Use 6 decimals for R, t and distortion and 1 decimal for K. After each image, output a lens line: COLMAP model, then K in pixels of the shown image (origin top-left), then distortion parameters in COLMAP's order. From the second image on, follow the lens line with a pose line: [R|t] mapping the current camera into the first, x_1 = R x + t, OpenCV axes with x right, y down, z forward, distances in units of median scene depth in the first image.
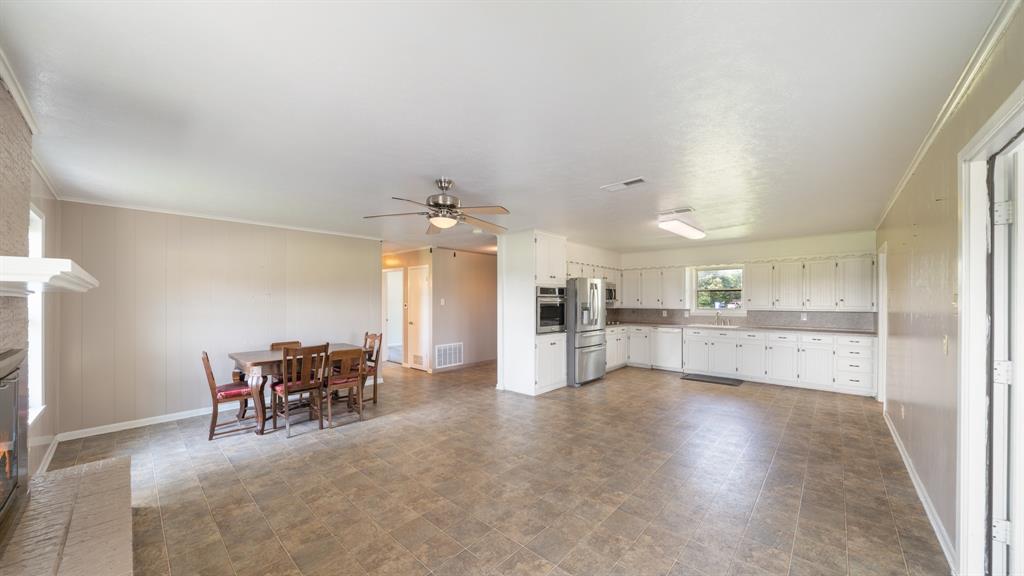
lens RADIAL K [[351.8, 0, 514.6], [0, 351.8, 296.8], [0, 0, 1]] dist [-0.010681, 0.000162]
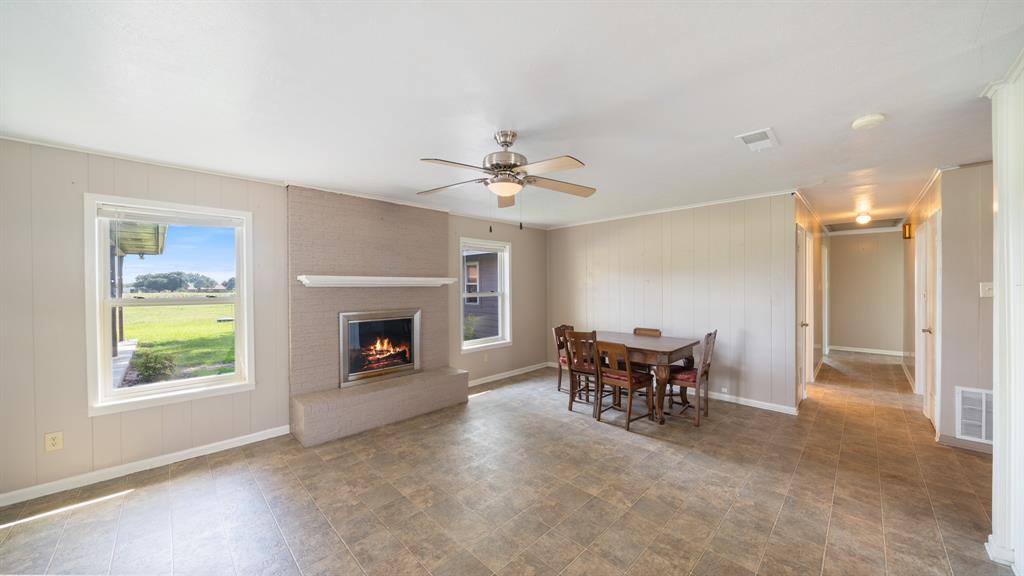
lens RADIAL K [[351.8, 0, 514.1], [0, 351.8, 290.0], [0, 0, 1]] dist [-0.010681, 0.000162]
pose [[-0.050674, 0.009536, -0.998670, 0.465854], [0.012426, 0.999883, 0.008917, 0.008108], [0.998638, -0.011957, -0.050786, 0.870853]]
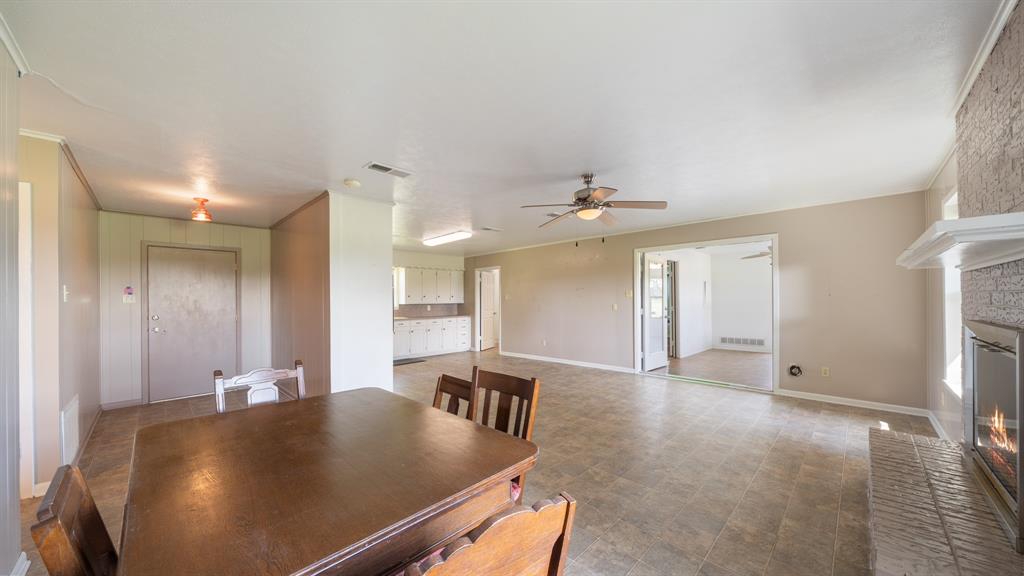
lens RADIAL K [[351.8, 0, 513.5], [0, 351.8, 291.6], [0, 0, 1]] dist [-0.010681, 0.000162]
pose [[0.047541, 0.024694, 0.998564, -1.067392], [0.001990, 0.999690, -0.024816, 0.044472], [-0.998867, 0.003167, 0.047478, 0.973226]]
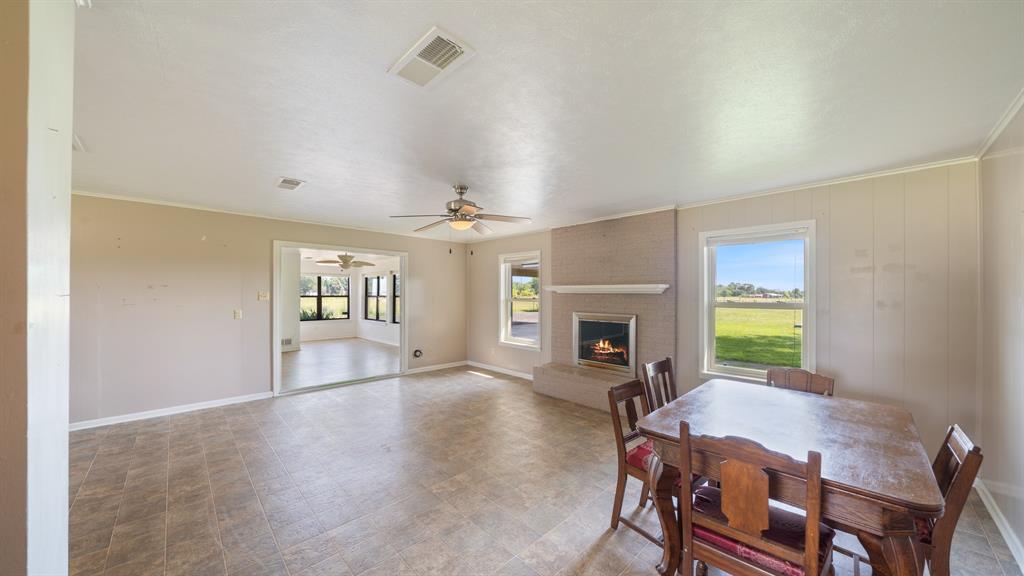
lens RADIAL K [[351.8, 0, 508.3], [0, 351.8, 290.2], [0, 0, 1]] dist [-0.010681, 0.000162]
pose [[-0.997049, 0.000215, 0.076768, -0.358068], [-0.000876, 0.999899, -0.014179, 0.009552], [-0.076763, -0.014204, -0.996948, 1.723743]]
